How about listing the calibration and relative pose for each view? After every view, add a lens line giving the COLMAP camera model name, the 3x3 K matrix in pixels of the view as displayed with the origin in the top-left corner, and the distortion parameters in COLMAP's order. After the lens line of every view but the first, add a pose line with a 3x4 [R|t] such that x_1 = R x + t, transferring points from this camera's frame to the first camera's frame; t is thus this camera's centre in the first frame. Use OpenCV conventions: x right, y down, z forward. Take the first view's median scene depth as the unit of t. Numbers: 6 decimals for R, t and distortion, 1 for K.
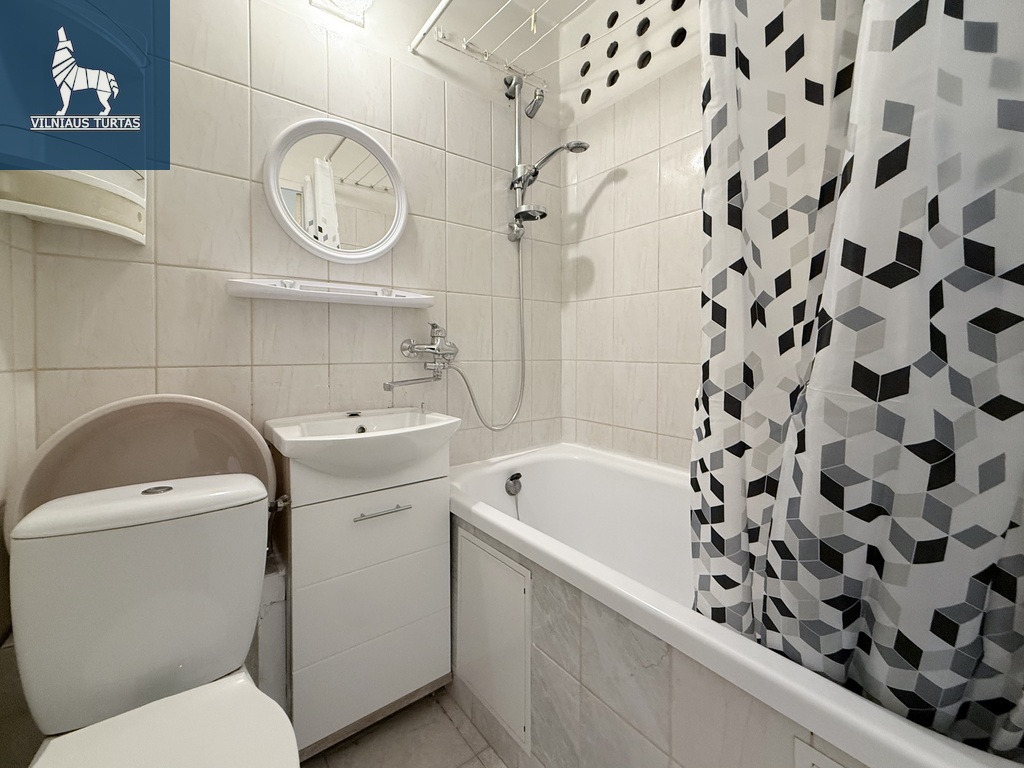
lens RADIAL K [[423.6, 0, 511.1], [0, 423.6, 359.2], [0, 0, 1]] dist [-0.000017, -0.000170]
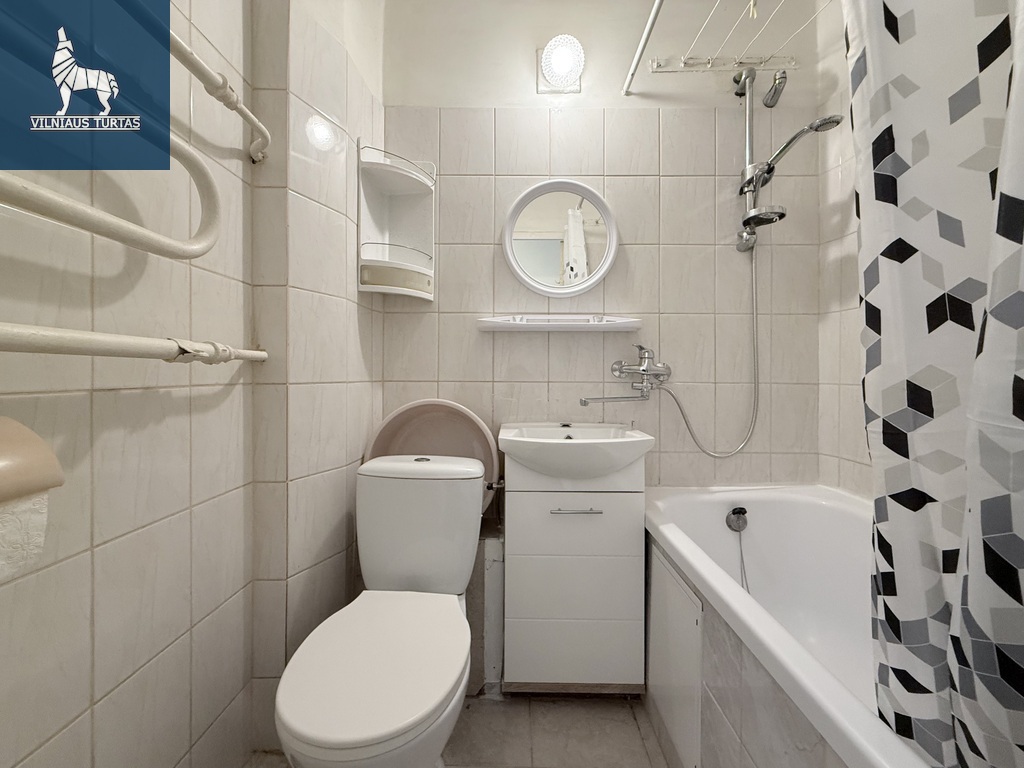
lens RADIAL K [[411.7, 0, 512.5], [0, 411.7, 379.1], [0, 0, 1]] dist [-0.000671, -0.000349]
pose [[0.790887, 0.011168, -0.611860, 0.198641], [-0.017496, 0.999837, -0.004366, 0.009275], [0.611712, 0.014159, 0.790954, 0.006385]]
